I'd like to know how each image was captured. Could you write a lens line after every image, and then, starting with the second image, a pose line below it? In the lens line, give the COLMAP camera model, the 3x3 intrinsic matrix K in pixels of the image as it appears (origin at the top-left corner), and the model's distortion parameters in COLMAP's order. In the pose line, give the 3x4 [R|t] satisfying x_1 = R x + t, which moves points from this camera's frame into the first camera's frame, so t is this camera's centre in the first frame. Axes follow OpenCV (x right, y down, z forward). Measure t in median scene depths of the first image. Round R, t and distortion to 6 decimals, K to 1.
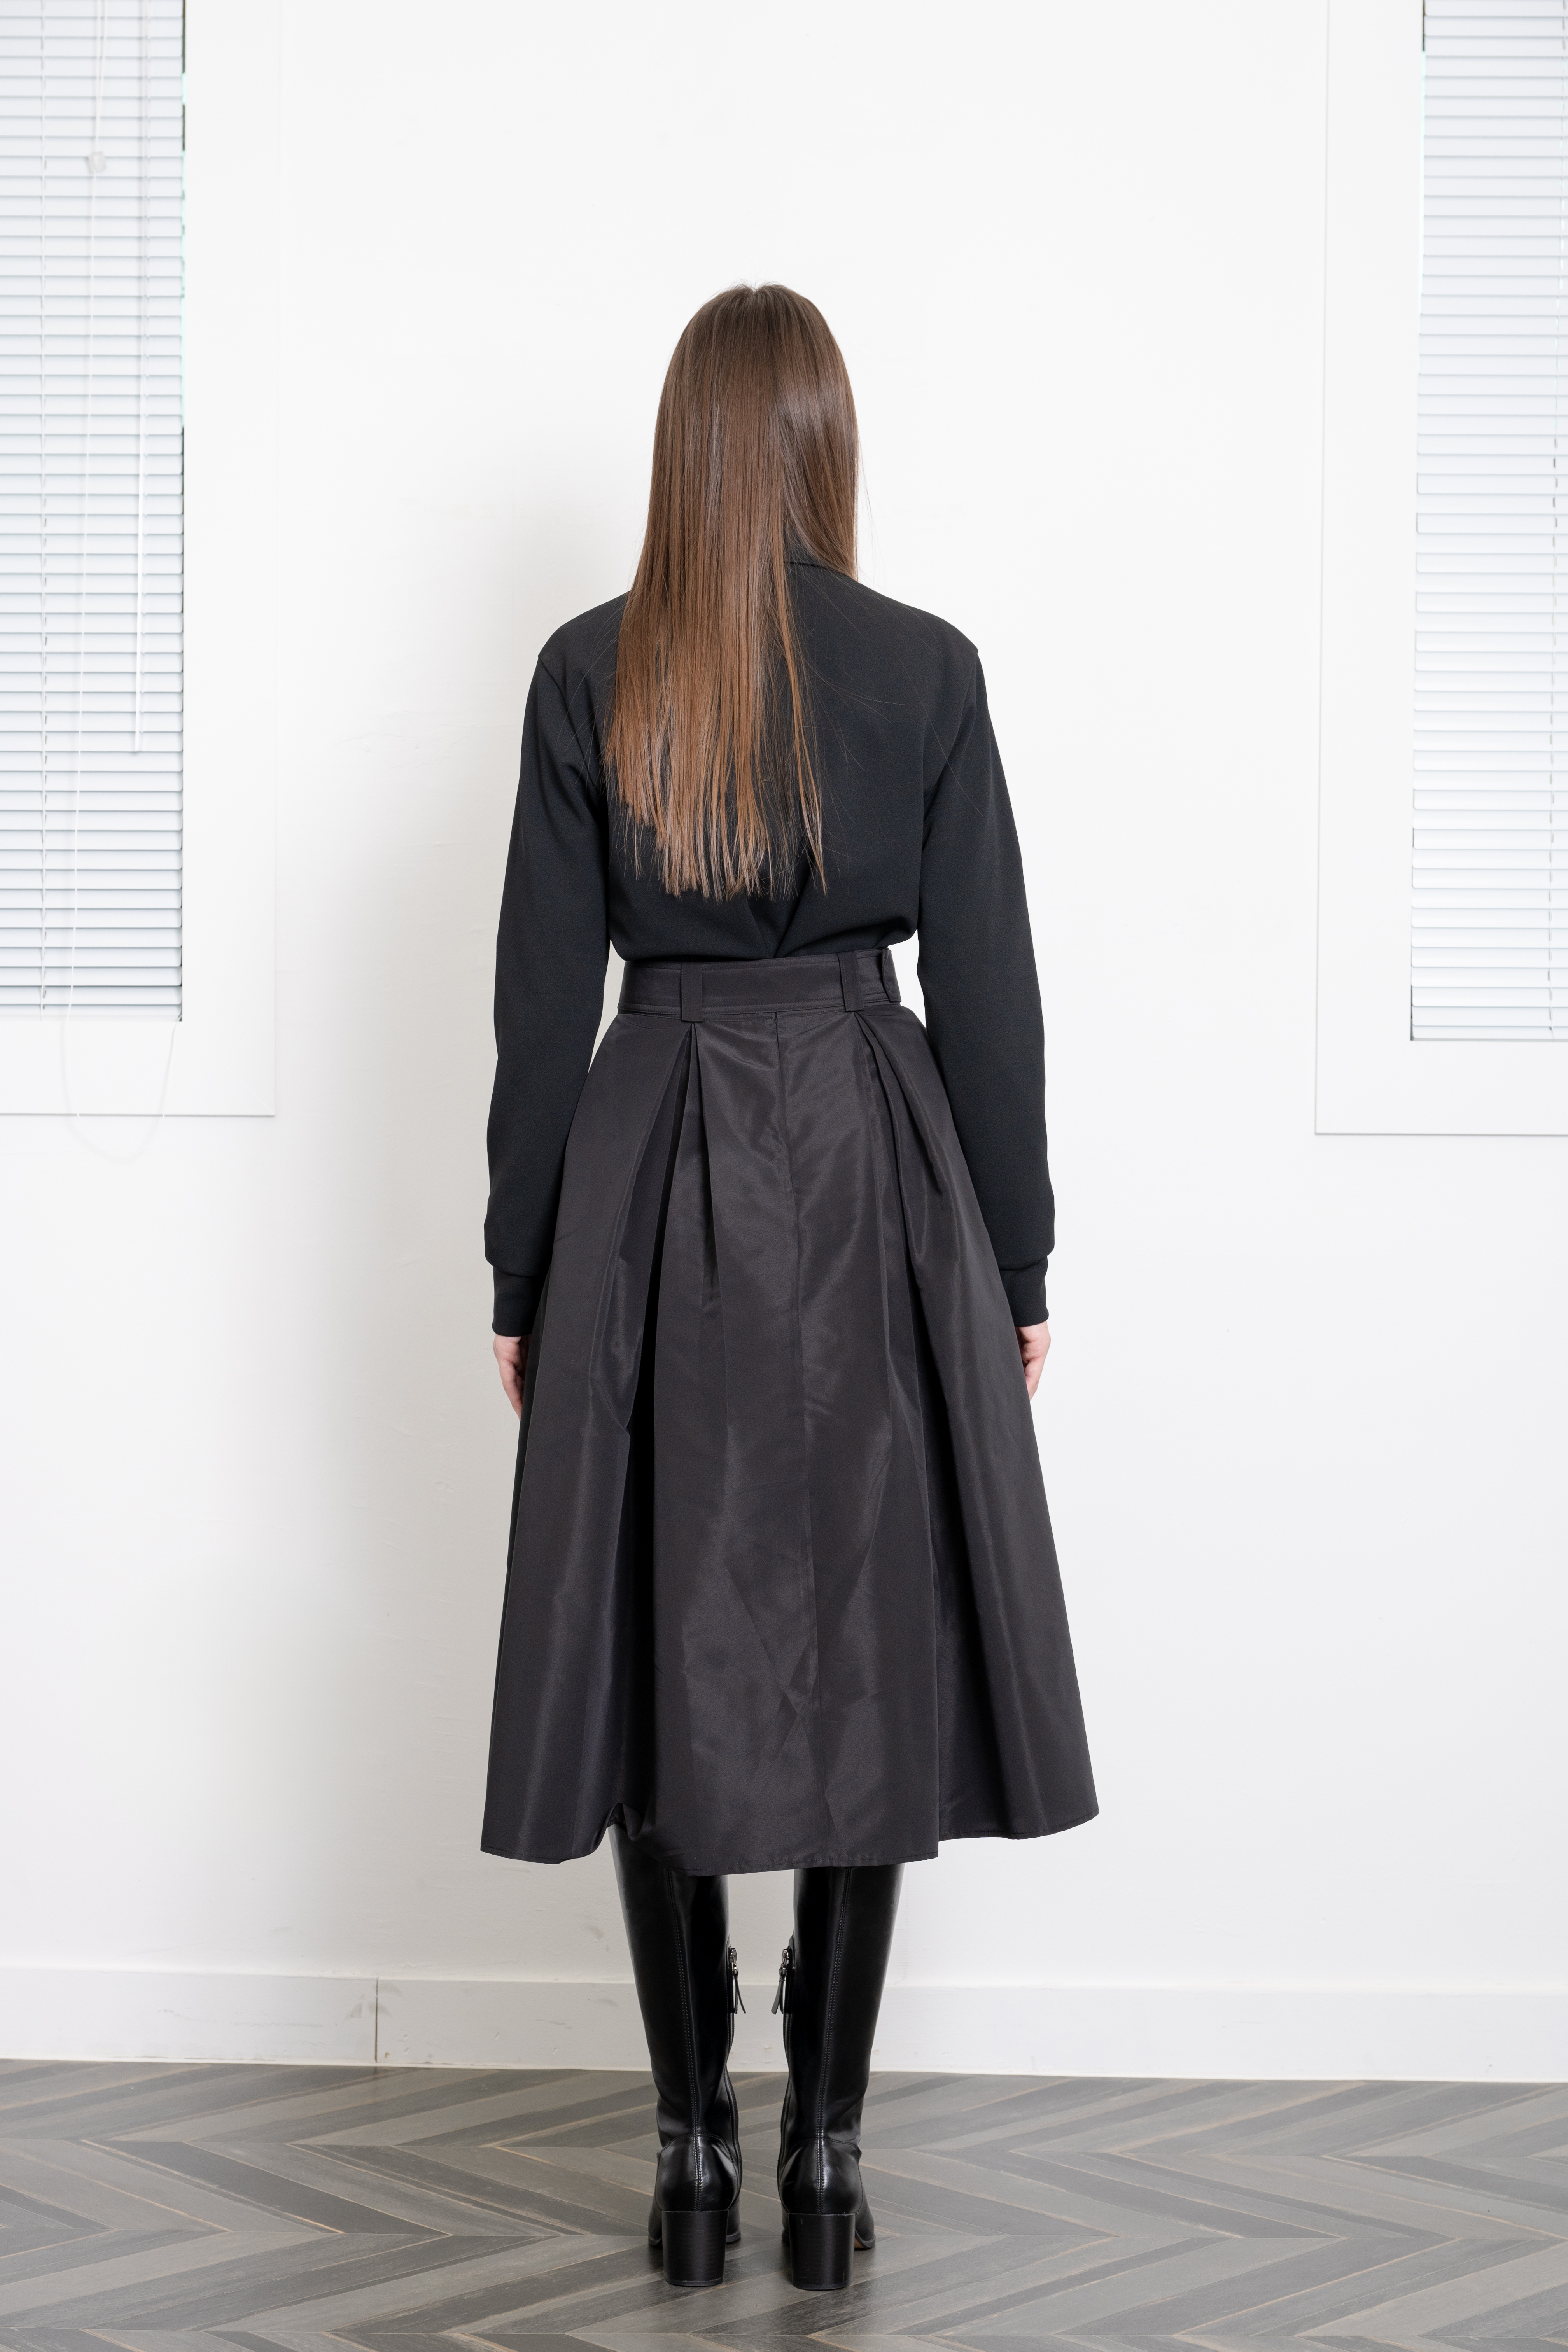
lens RADIAL K [[4406.5, 0, 847.1], [0, 4406.5, 1176.0], [0, 0, 1]] dist [0.061243, 0.000000]
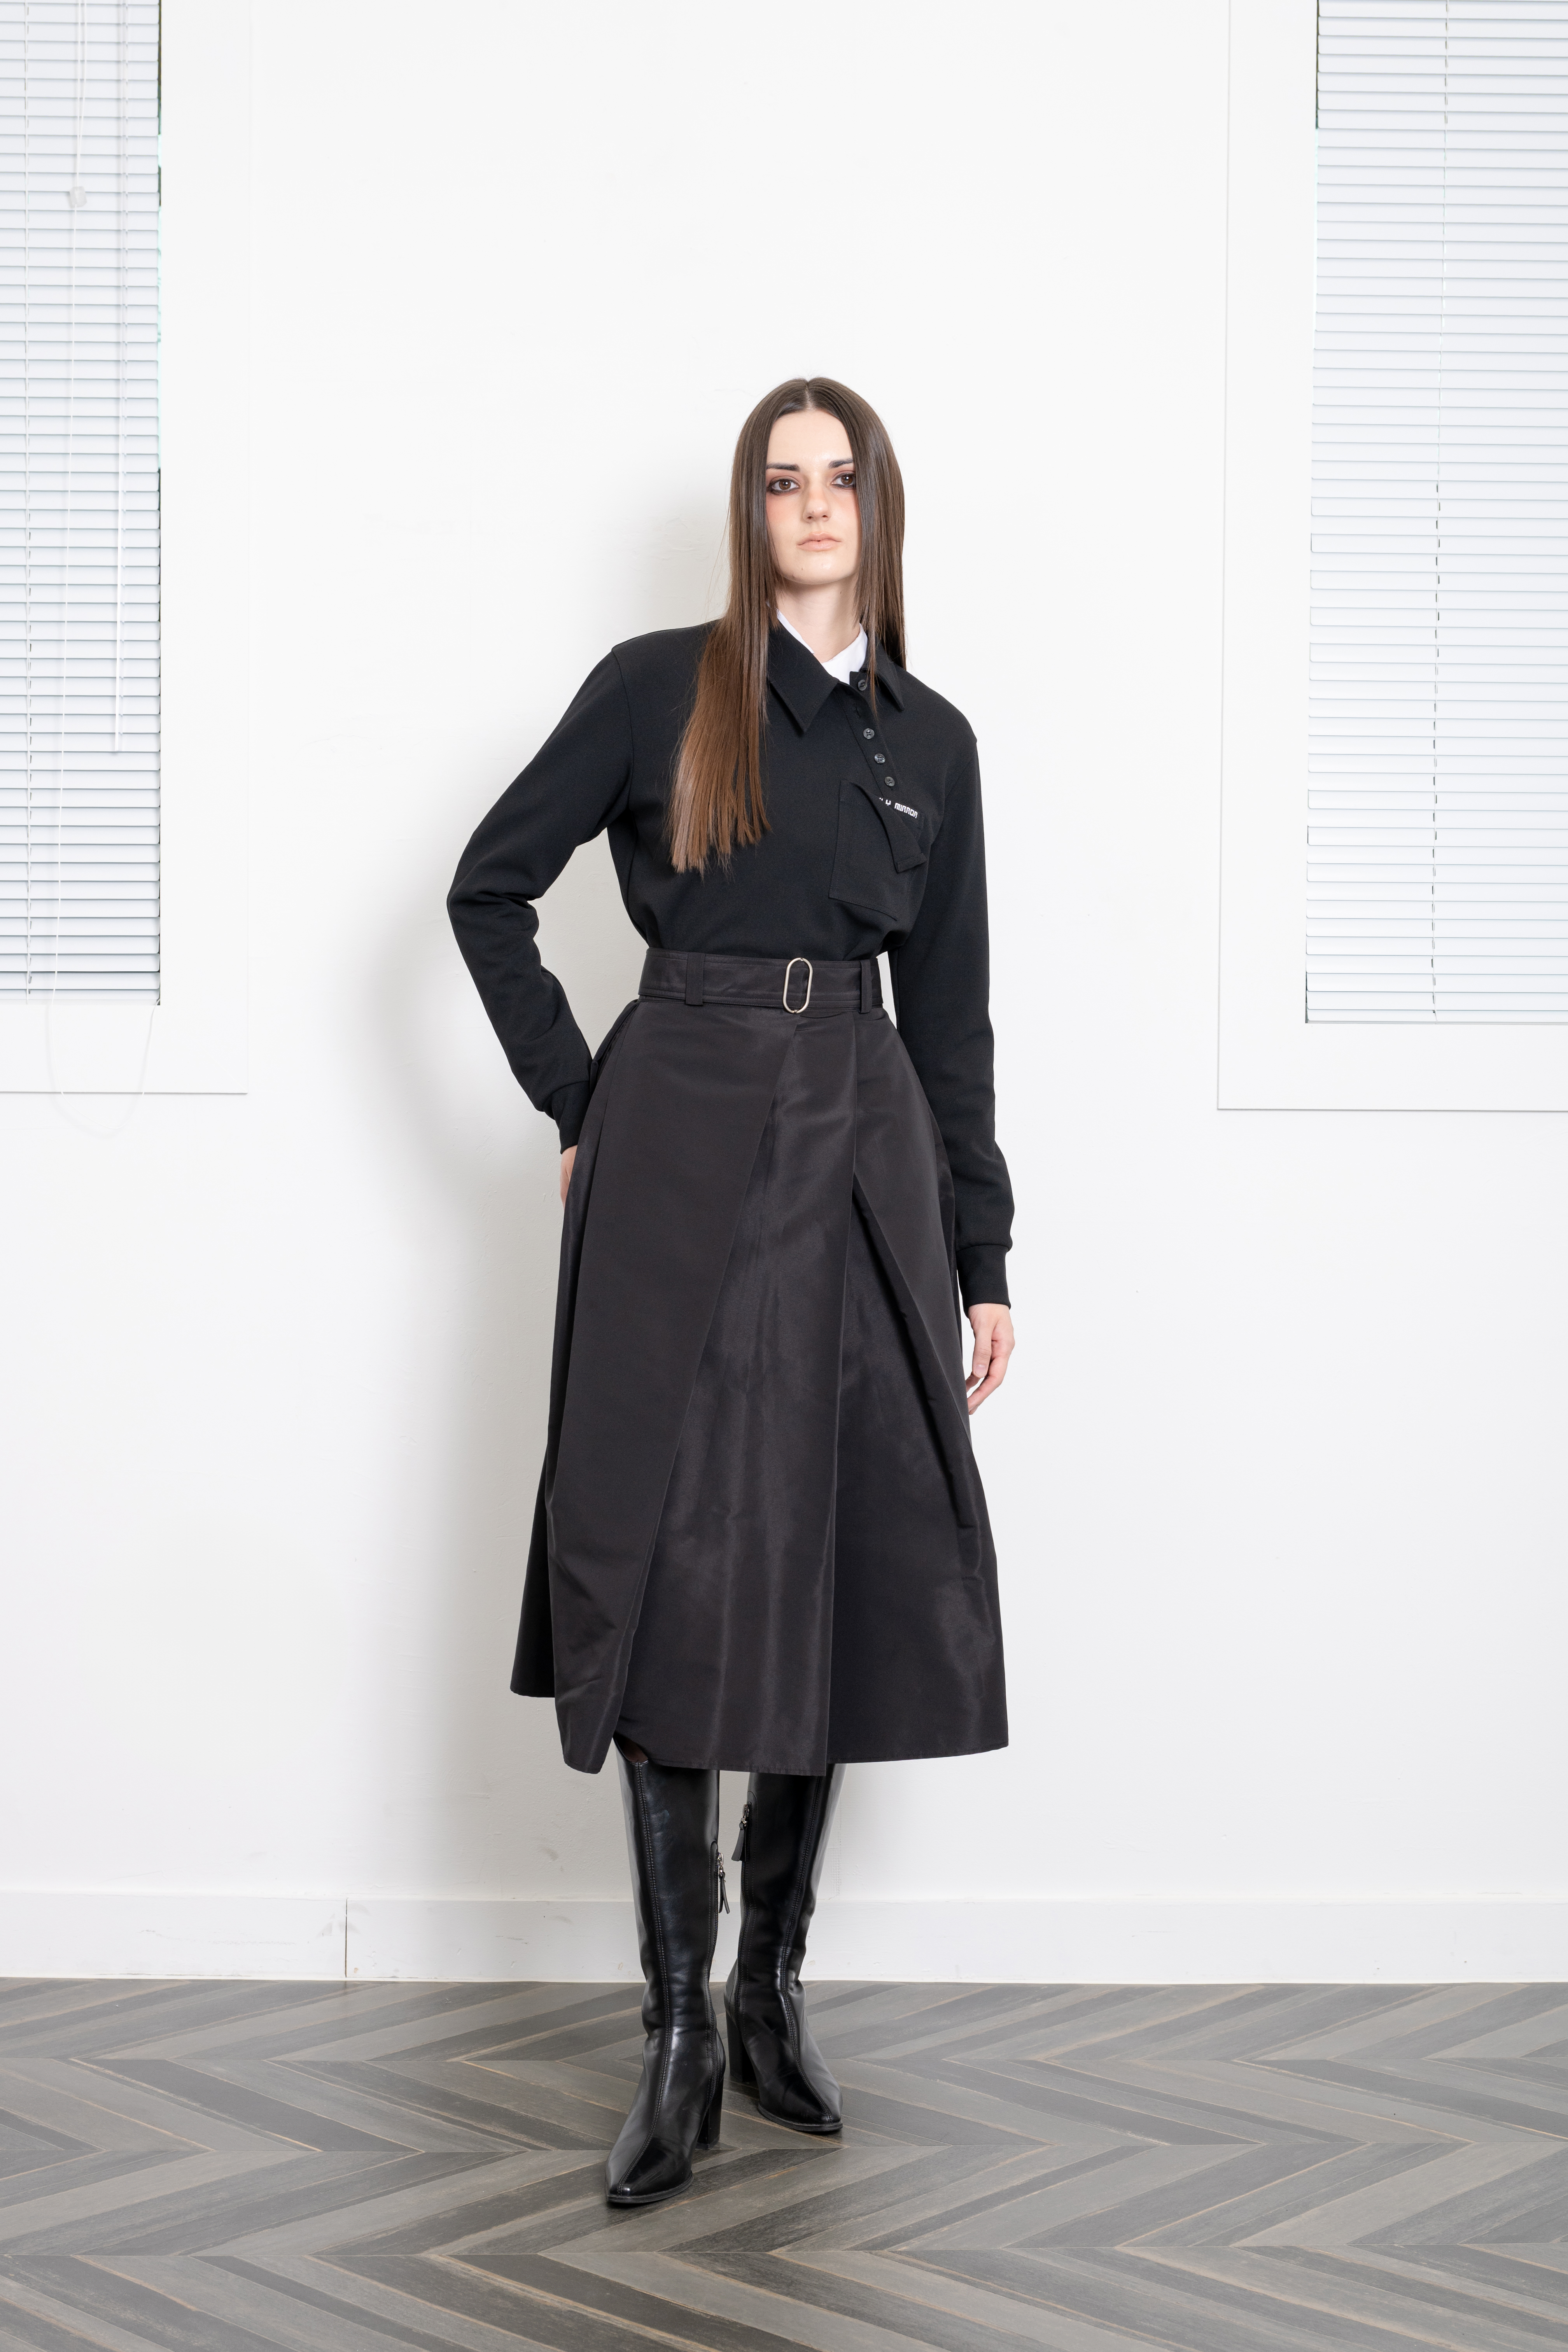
lens RADIAL K [[3402.8, 0, 775.0], [0, 3402.8, 1183.5], [0, 0, 1]] dist [0.031621, 0.000000]
pose [[0.999253, -0.002044, 0.038602, -0.034247], [0.001757, 0.999971, 0.007465, 0.002152], [-0.038617, -0.007392, 0.999227, 0.172283]]
